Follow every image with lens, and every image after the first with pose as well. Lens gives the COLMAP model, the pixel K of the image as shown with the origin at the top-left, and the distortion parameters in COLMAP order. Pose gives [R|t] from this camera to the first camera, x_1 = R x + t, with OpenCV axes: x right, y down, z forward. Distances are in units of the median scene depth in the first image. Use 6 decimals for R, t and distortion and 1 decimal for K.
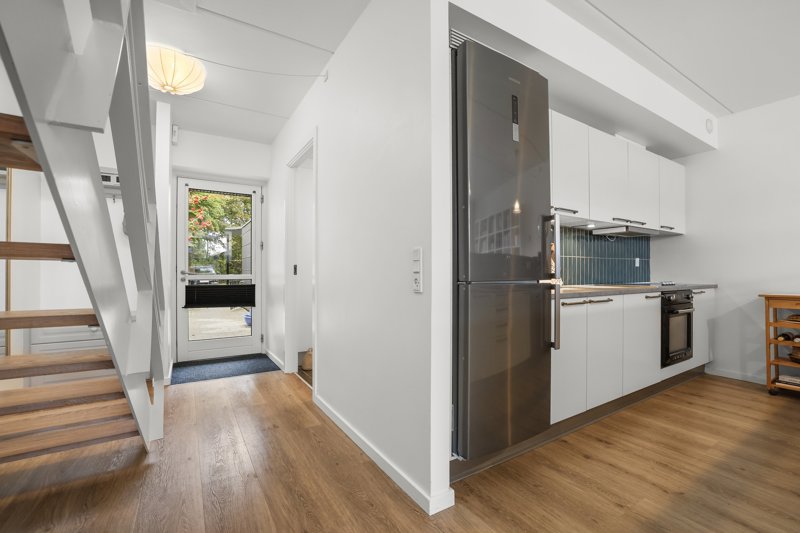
lens RADIAL K [[348.6, 0, 400.1], [0, 348.6, 269.2], [0, 0, 1]] dist [-0.051415, 0.020500]
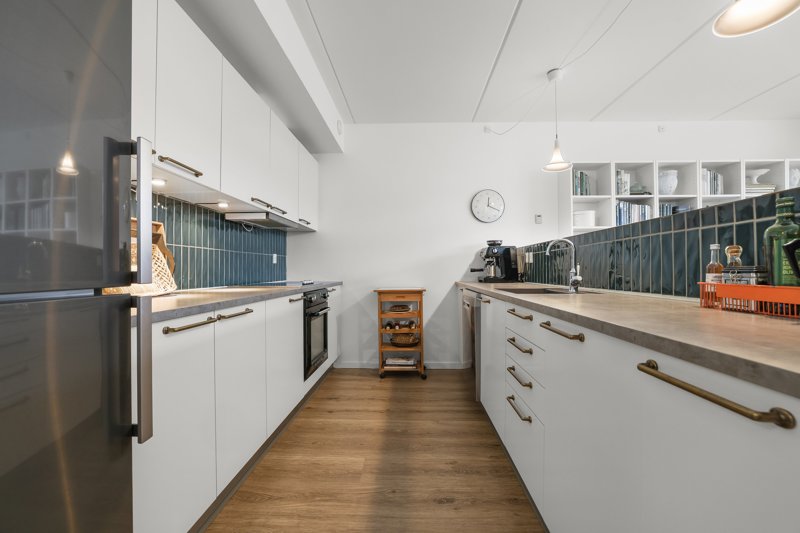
lens RADIAL K [[348.6, 0, 400.1], [0, 348.6, 269.2], [0, 0, 1]] dist [-0.051415, 0.020500]
pose [[0.559681, 0.000325, 0.828708, 0.168740], [-0.004771, 0.999985, 0.002830, 0.003872], [-0.828695, -0.005538, 0.559674, 0.291957]]
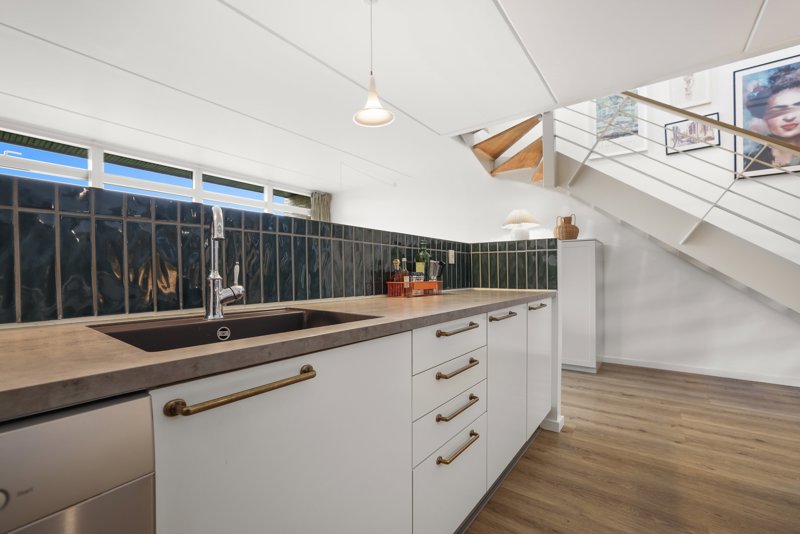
lens RADIAL K [[339.5, 0, 398.7], [0, 339.5, 250.9], [0, 0, 1]] dist [-0.023117, 0.000085]
pose [[-0.935680, -0.019414, -0.352315, 1.261937], [0.006930, 0.997281, -0.073359, 0.009946], [0.352781, -0.071082, -0.933002, 1.021960]]
